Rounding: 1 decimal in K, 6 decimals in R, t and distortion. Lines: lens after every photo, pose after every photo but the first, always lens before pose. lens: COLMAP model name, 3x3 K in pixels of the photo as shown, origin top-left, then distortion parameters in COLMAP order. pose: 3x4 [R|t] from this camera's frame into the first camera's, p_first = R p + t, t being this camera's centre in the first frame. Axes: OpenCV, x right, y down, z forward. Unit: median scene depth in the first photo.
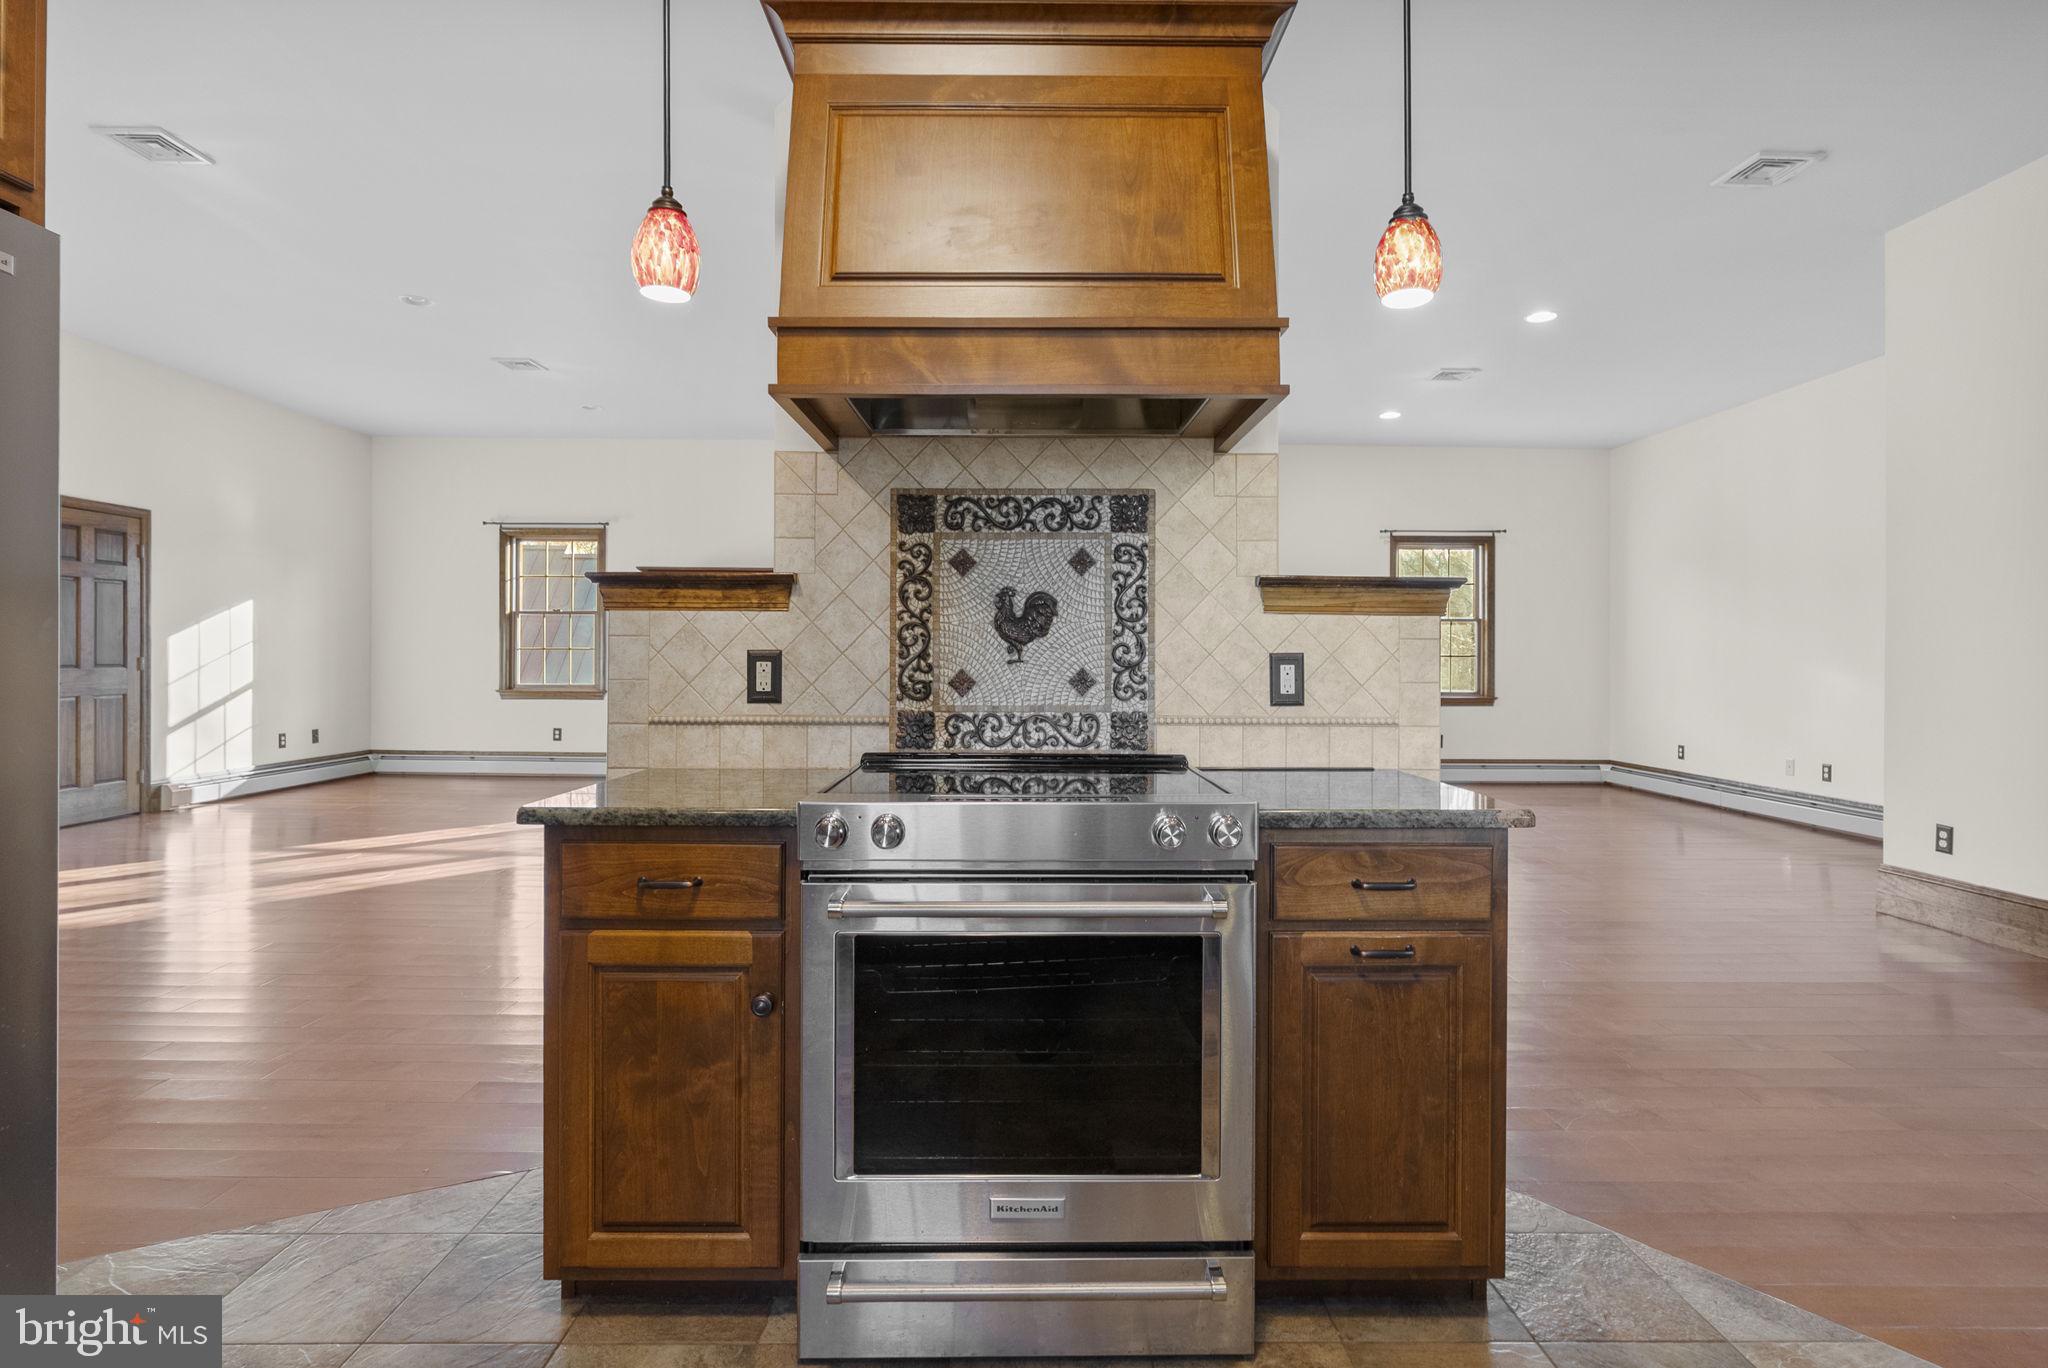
lens RADIAL K [[1019.1, 0, 1023.9], [0, 1019.1, 653.6], [0, 0, 1]] dist [-0.007105, 0.003002]
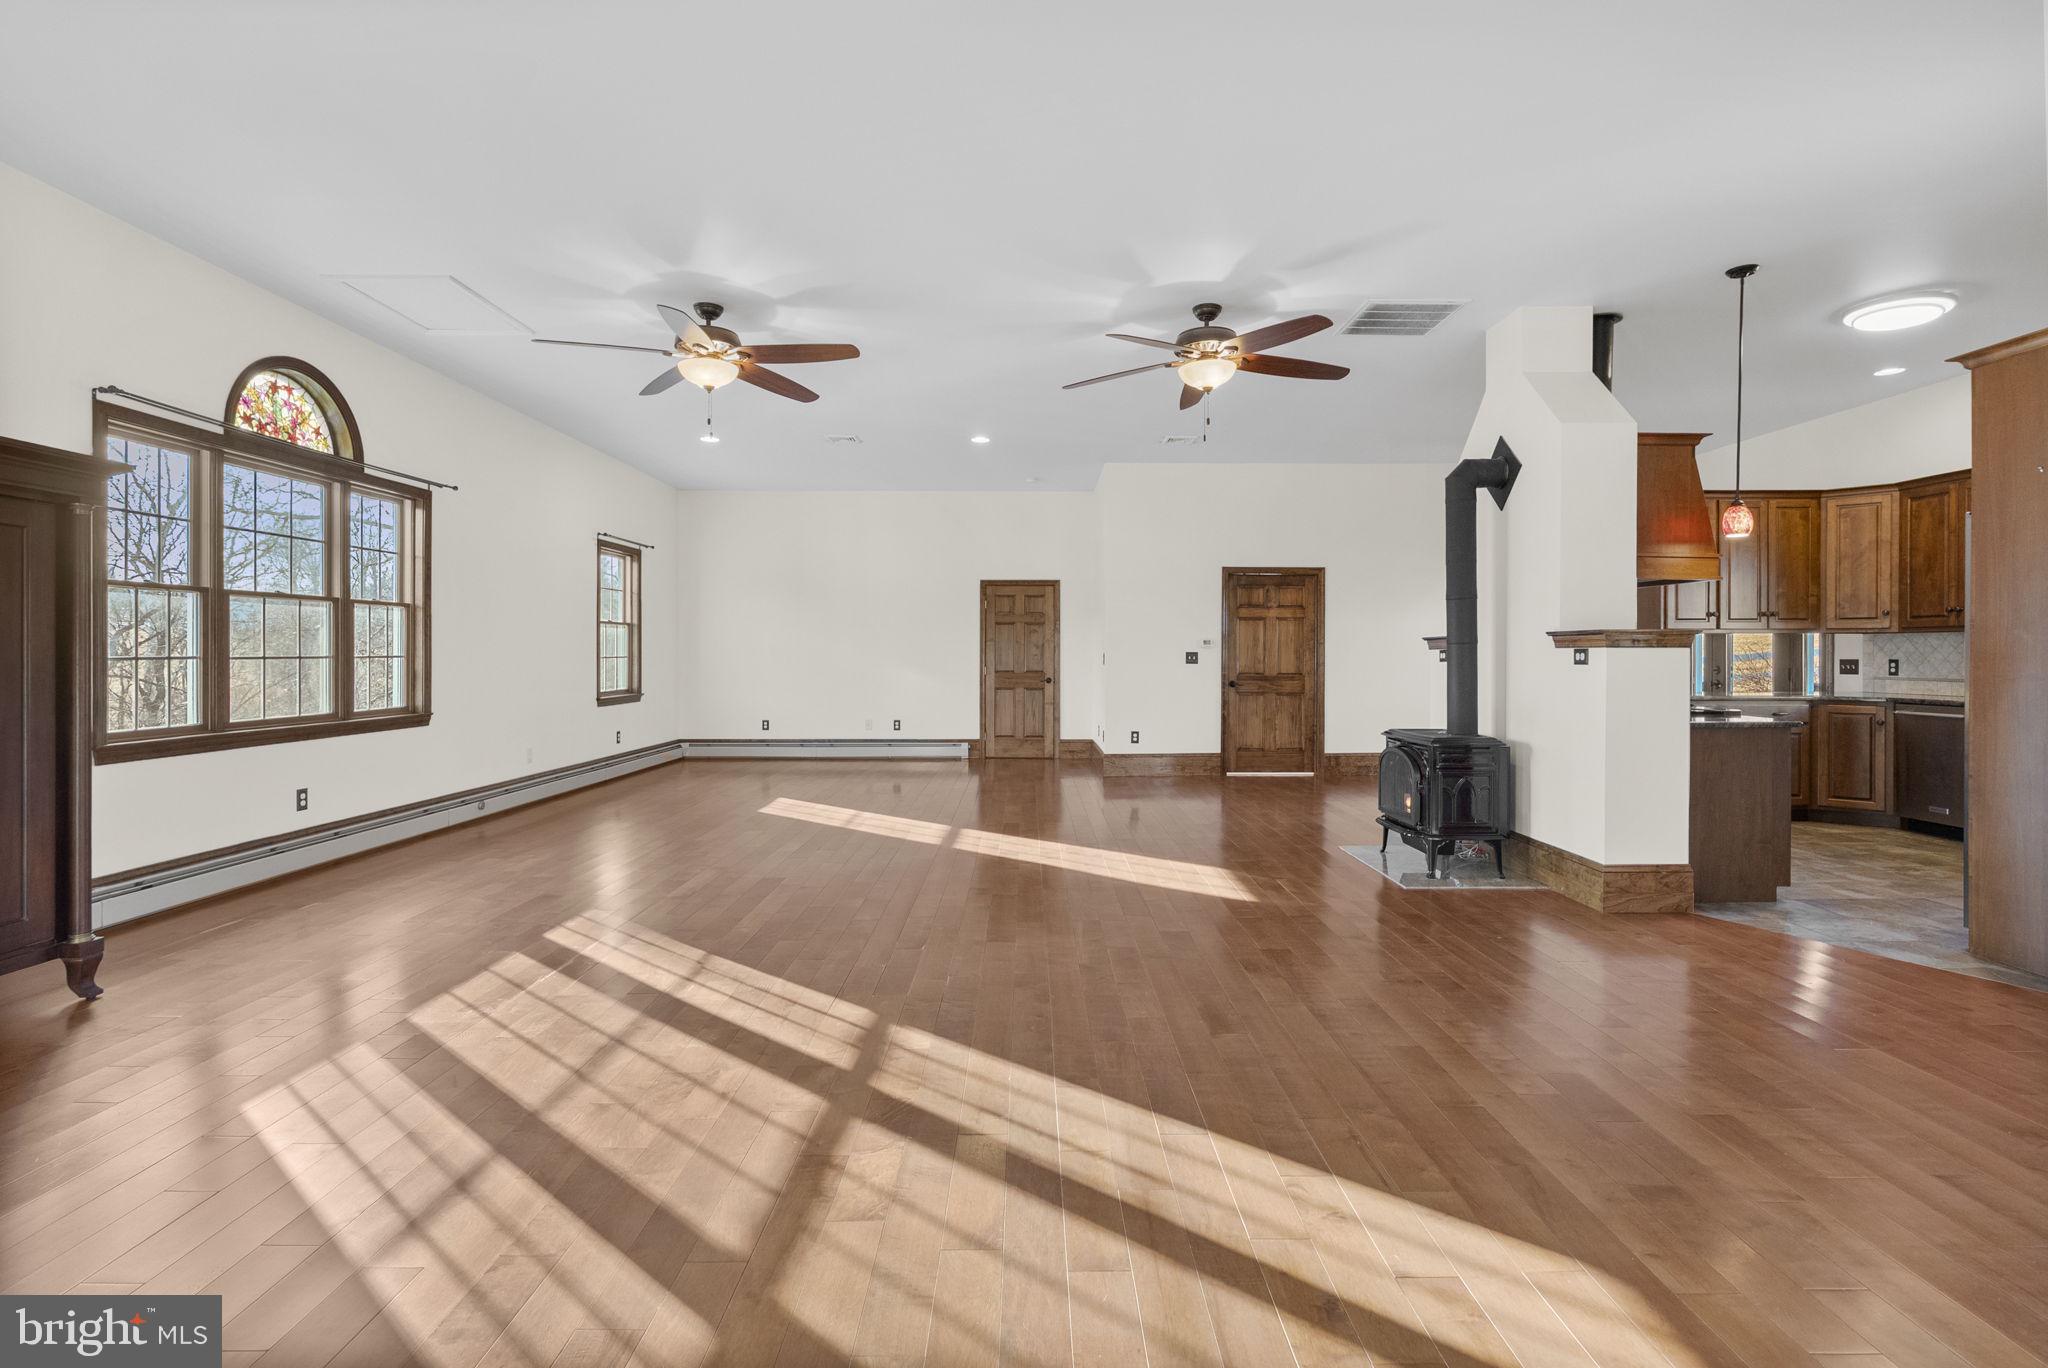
lens RADIAL K [[948.7, 0, 1028.7], [0, 948.7, 659.6], [0, 0, 1]] dist [-0.002384, 0.002024]
pose [[0.001317, -0.010518, 0.999944, -2.270019], [-0.005051, 0.999932, 0.010524, -0.027716], [-0.999986, -0.005064, 0.001263, 2.231761]]
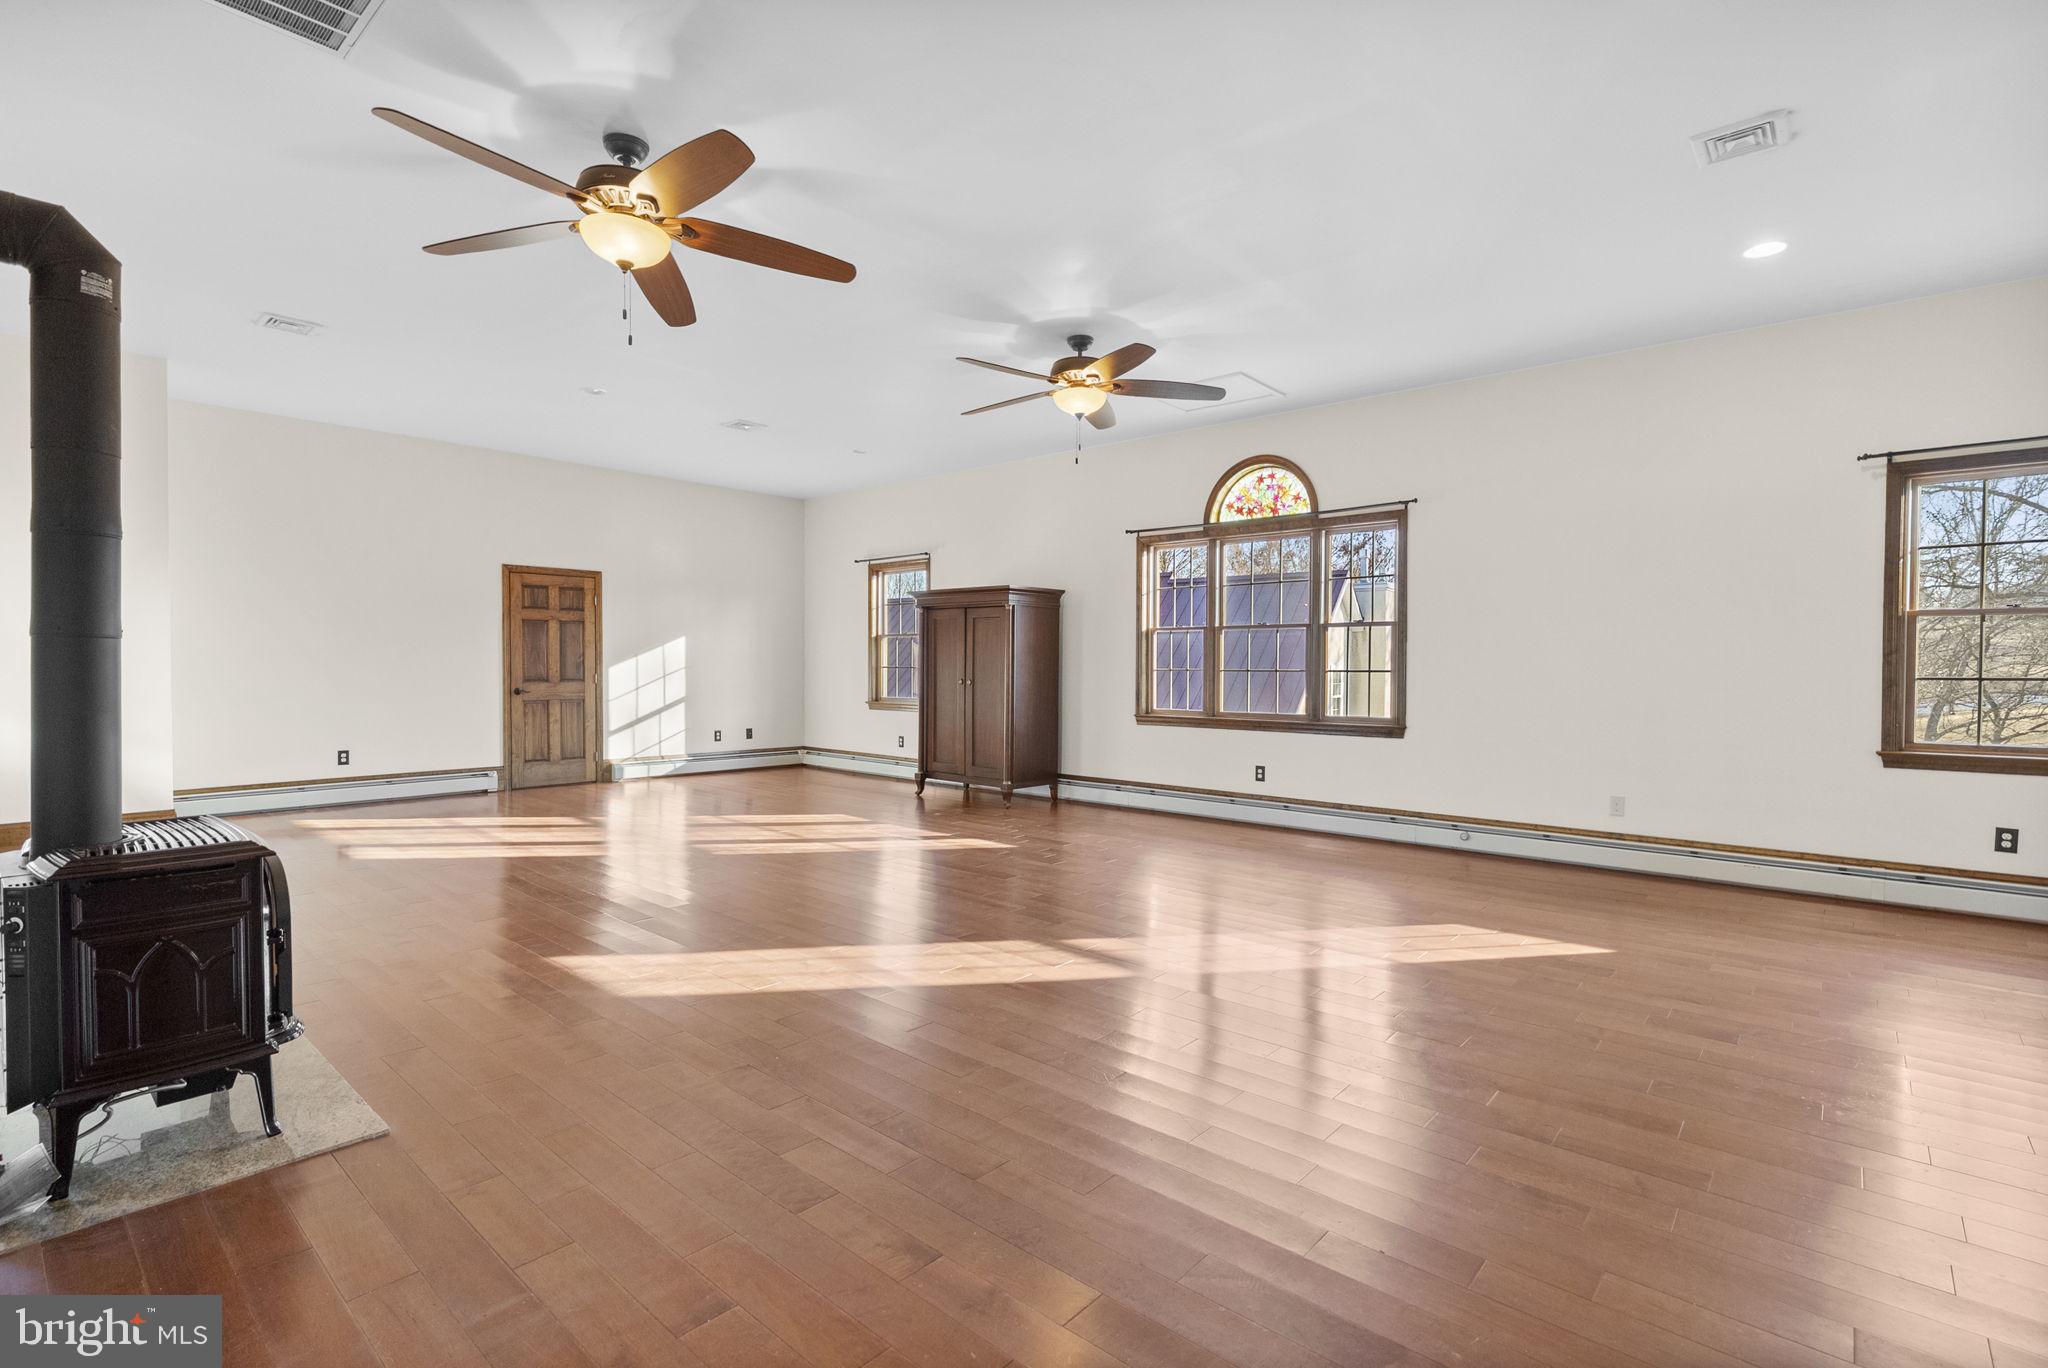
lens RADIAL K [[979.1, 0, 1019.4], [0, 979.1, 684.2], [0, 0, 1]] dist [0.005929, 0.000343]
pose [[0.736806, 0.010860, -0.676017, 1.460659], [0.002985, 0.999809, 0.019315, -0.020136], [0.676098, -0.016249, 0.736633, 1.094700]]
